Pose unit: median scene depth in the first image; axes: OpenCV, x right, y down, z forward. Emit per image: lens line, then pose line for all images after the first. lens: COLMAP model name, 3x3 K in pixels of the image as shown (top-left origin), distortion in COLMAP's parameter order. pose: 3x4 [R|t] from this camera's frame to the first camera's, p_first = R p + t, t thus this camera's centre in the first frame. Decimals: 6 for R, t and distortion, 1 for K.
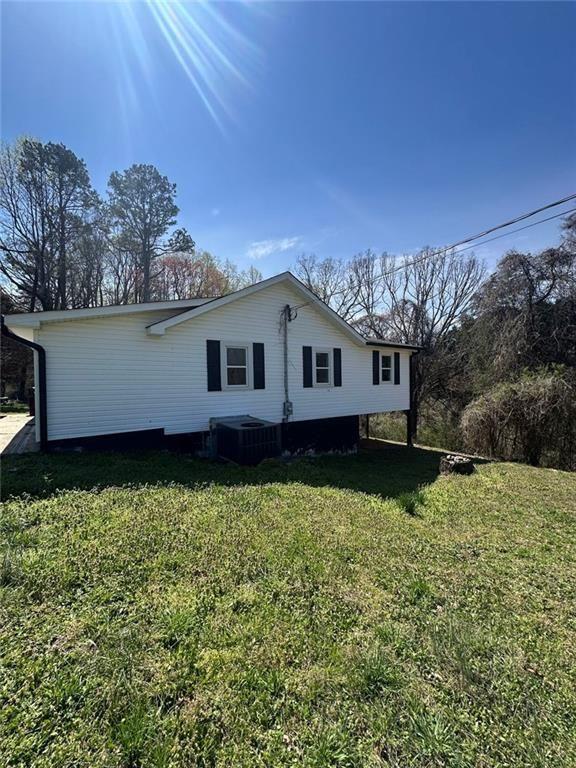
lens RADIAL K [[307.1, 0, 289.5], [0, 307.1, 384.7], [0, 0, 1]] dist [-0.000055, -0.000212]
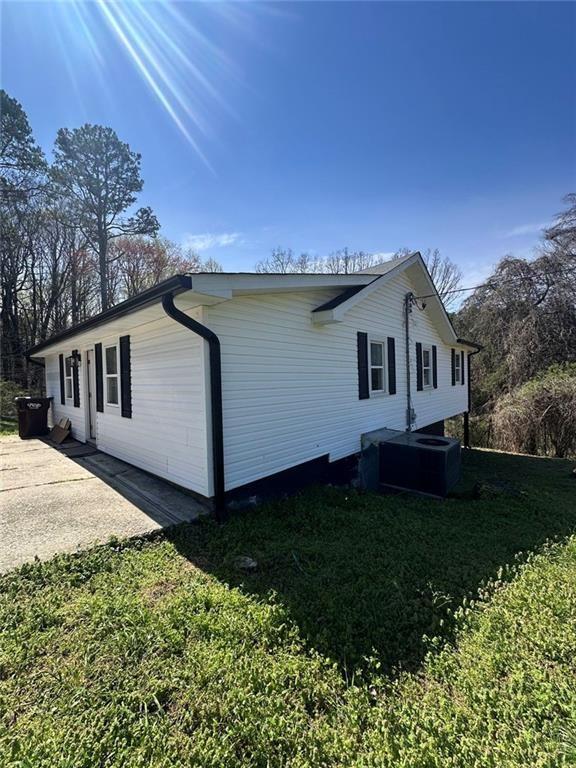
lens RADIAL K [[307.1, 0, 287.4], [0, 307.1, 383.4], [0, 0, 1]] dist [-0.000055, -0.000212]
pose [[0.978387, -0.016043, 0.206160, -0.341994], [0.016438, 0.999865, -0.000202, -0.012293], [-0.206129, 0.003586, 0.978518, 0.168706]]
